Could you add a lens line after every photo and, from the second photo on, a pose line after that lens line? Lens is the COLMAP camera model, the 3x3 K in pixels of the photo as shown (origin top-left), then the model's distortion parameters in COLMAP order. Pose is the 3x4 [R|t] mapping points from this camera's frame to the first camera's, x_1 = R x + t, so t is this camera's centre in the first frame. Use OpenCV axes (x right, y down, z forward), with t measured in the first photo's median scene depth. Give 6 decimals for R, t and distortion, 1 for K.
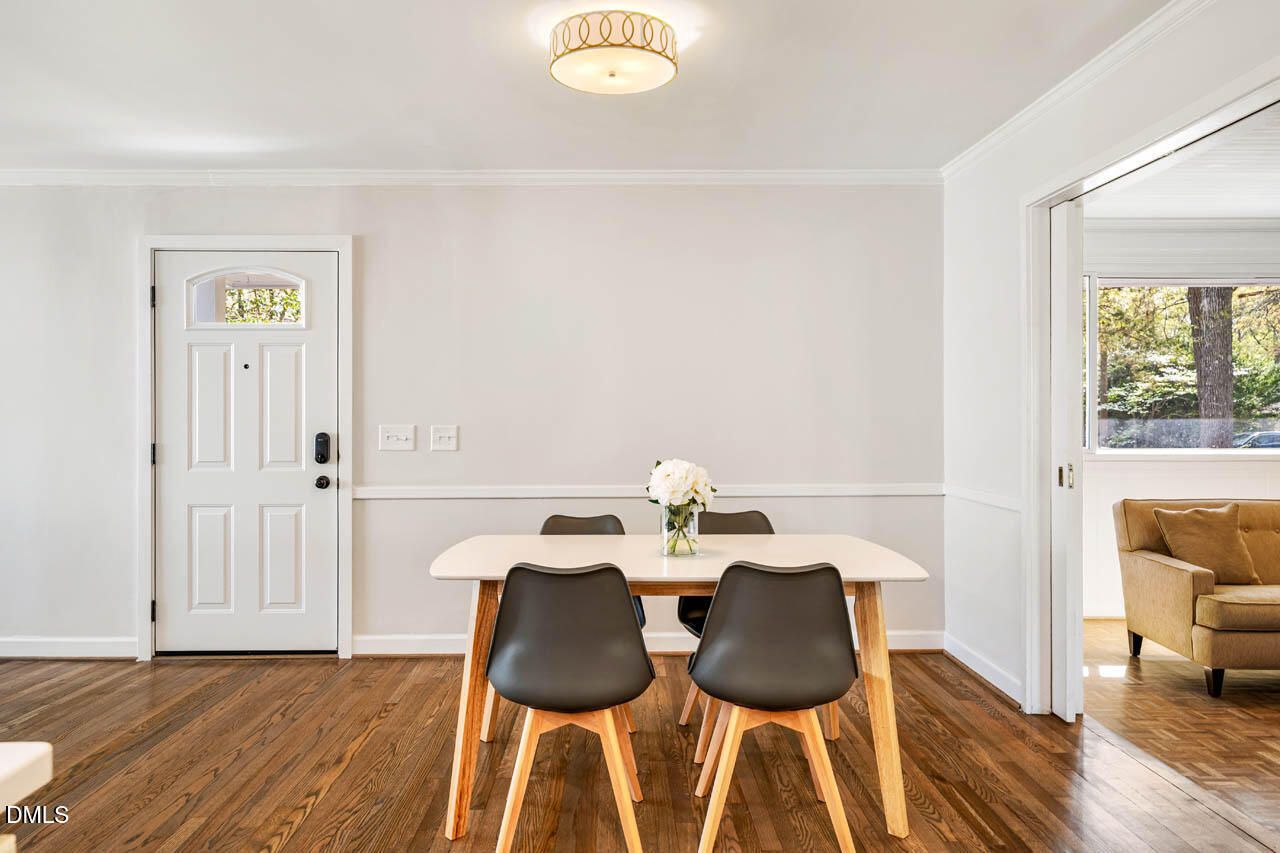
lens RADIAL K [[872.0, 0, 629.0], [0, 872.0, 413.5], [0, 0, 1]] dist [-0.000581, 0.000465]
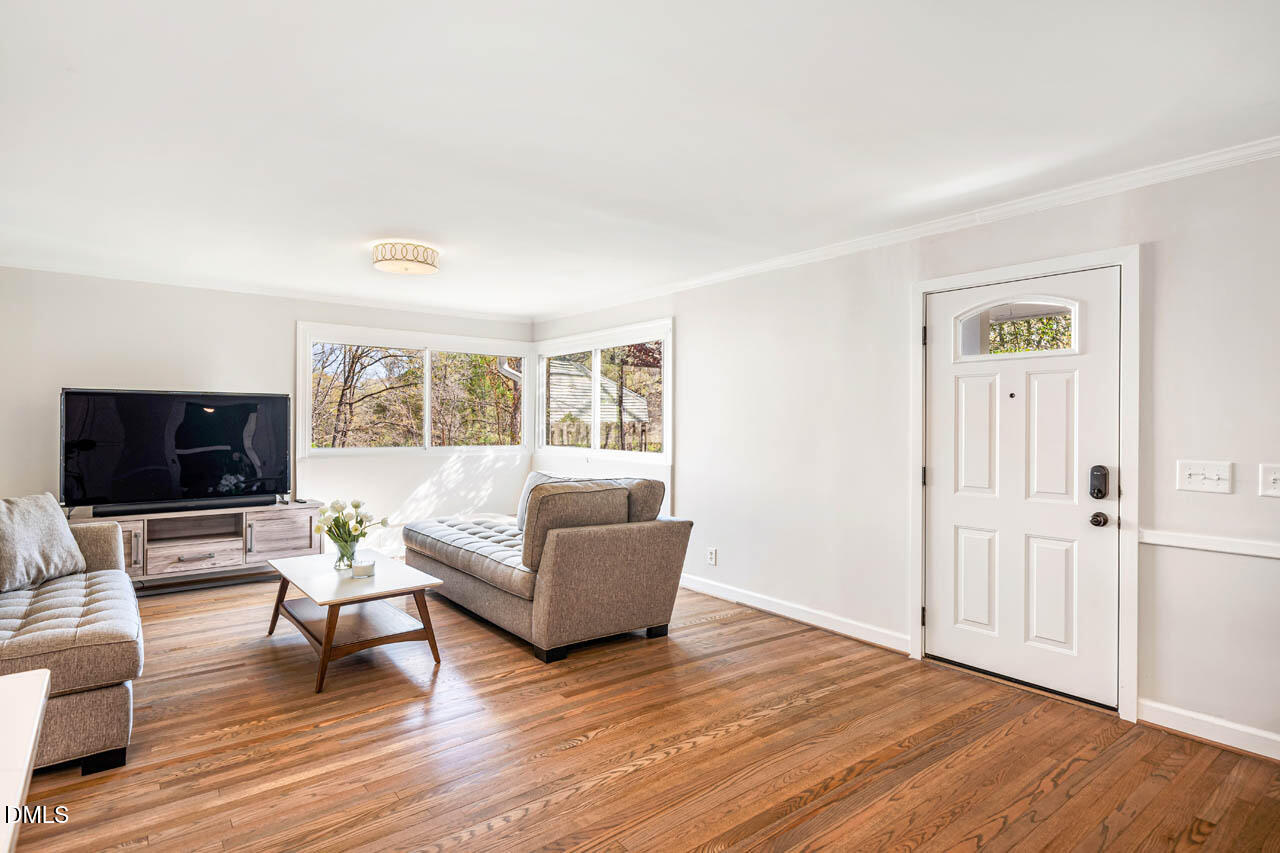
lens RADIAL K [[665.2, 0, 635.6], [0, 665.2, 421.8], [0, 0, 1]] dist [0.000698, 0.000198]
pose [[0.604339, 0.002870, -0.796722, -0.089147], [-0.004783, 0.999989, -0.000025, -0.021542], [0.796713, 0.003826, 0.604346, 0.189019]]
